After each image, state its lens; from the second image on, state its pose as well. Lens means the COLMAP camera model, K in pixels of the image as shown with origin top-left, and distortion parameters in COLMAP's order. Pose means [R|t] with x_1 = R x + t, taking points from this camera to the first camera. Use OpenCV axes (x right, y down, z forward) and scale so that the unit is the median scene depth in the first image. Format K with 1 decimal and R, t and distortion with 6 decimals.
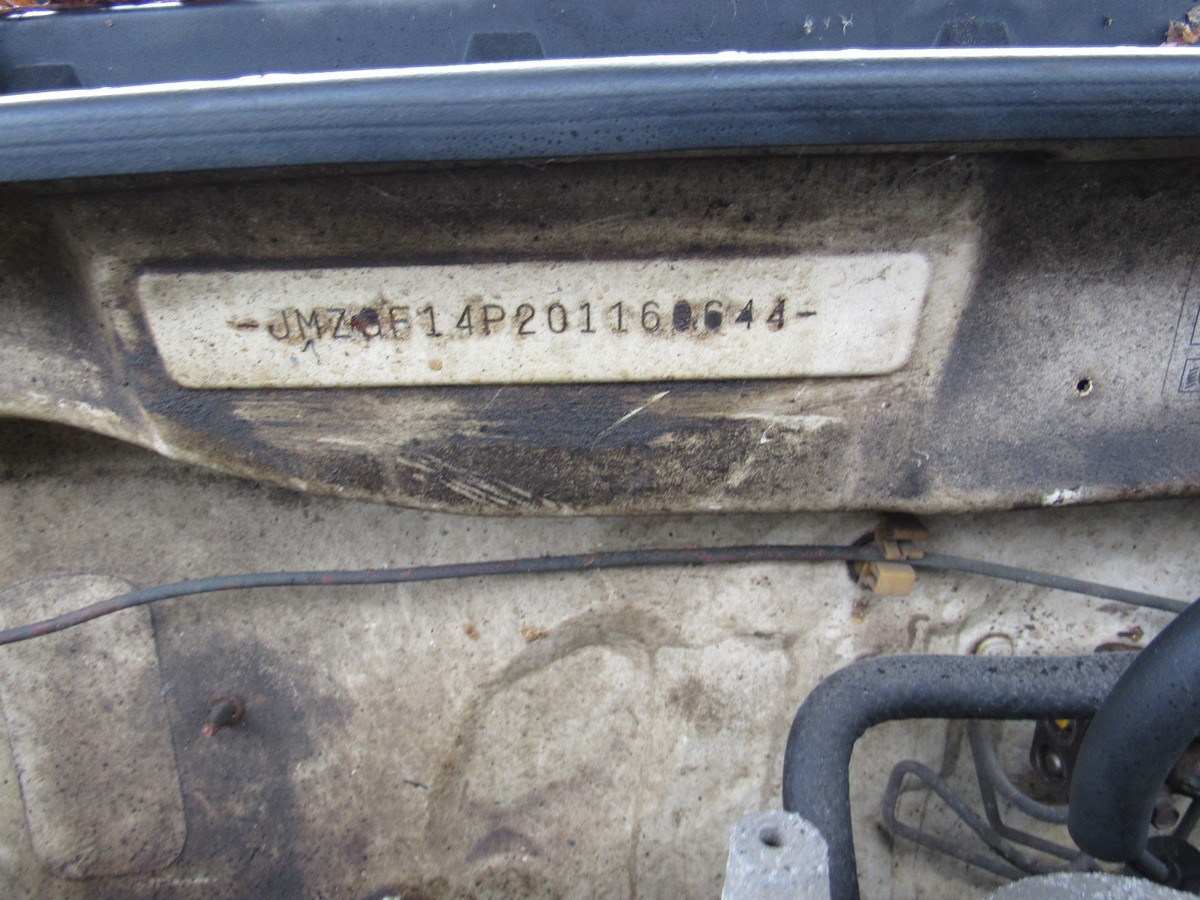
lens RADIAL K [[843.6, 0, 589.2], [0, 843.6, 447.9], [0, 0, 1]] dist [-0.023108, 0.002457]
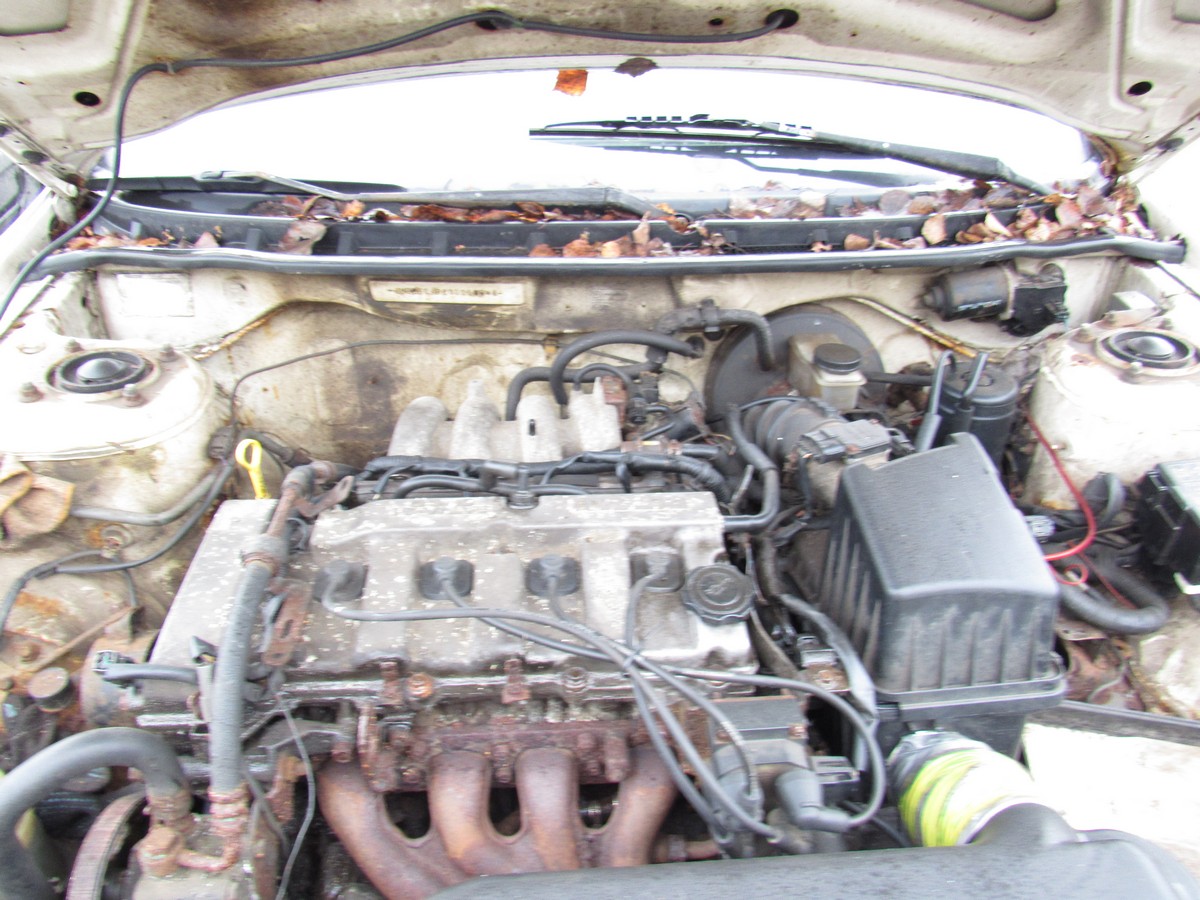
lens RADIAL K [[843.6, 0, 589.2], [0, 843.6, 447.9], [0, 0, 1]] dist [-0.023108, 0.002457]
pose [[0.998513, 0.049359, -0.023158, 0.631633], [-0.042069, 0.967688, 0.248617, -0.358285], [0.034681, -0.247273, 0.968325, -2.720108]]
